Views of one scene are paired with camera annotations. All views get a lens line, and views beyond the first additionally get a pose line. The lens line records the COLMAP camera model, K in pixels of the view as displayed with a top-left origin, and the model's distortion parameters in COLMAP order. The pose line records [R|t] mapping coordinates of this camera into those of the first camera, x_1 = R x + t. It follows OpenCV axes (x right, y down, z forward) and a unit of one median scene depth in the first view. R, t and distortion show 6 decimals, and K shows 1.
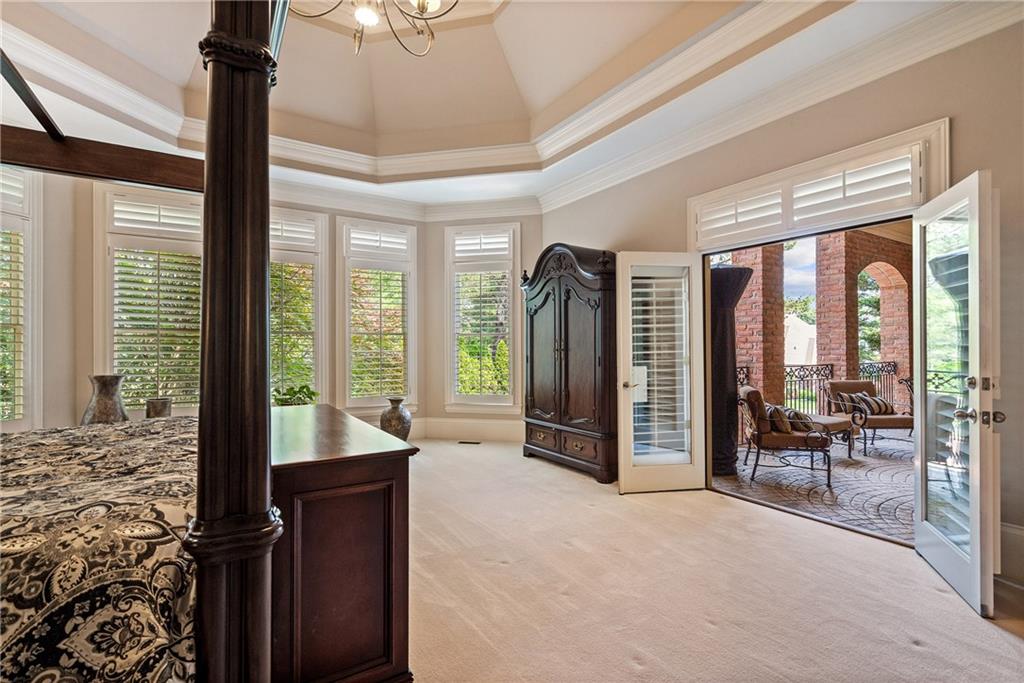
lens RADIAL K [[474.0, 0, 510.7], [0, 474.0, 344.1], [0, 0, 1]] dist [-0.002673, -0.000291]
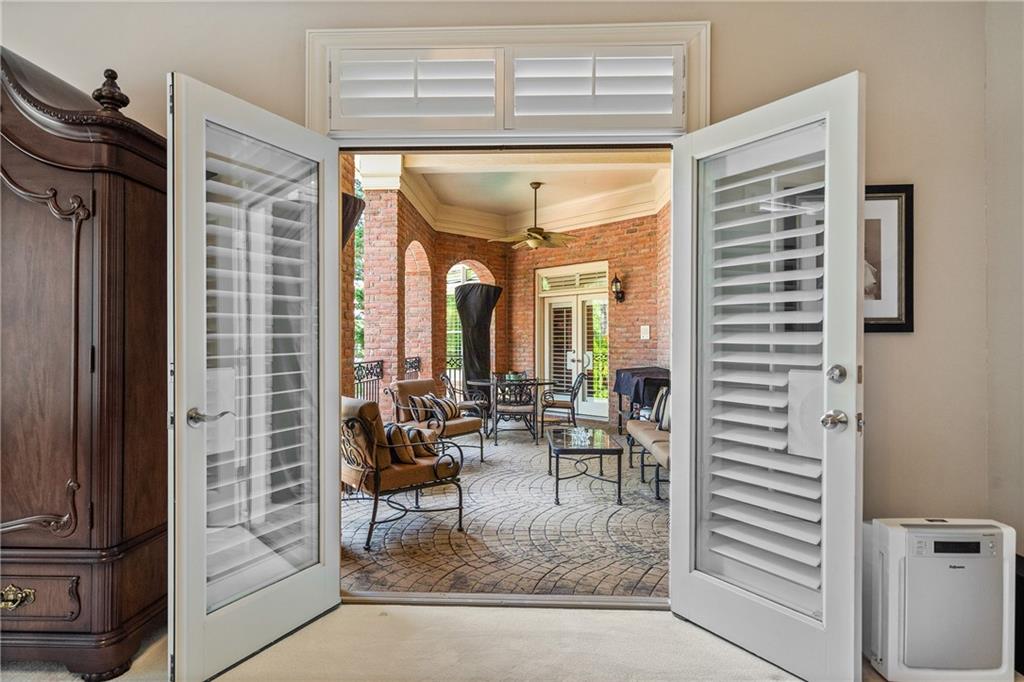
lens RADIAL K [[590.0, 0, 515.1], [0, 590.0, 343.0], [0, 0, 1]] dist [0.005962, 0.000900]
pose [[0.568154, 0.005663, 0.822903, -0.010838], [-0.009518, 0.999955, -0.000310, 0.020231], [-0.822867, -0.007656, 0.568182, 0.445291]]
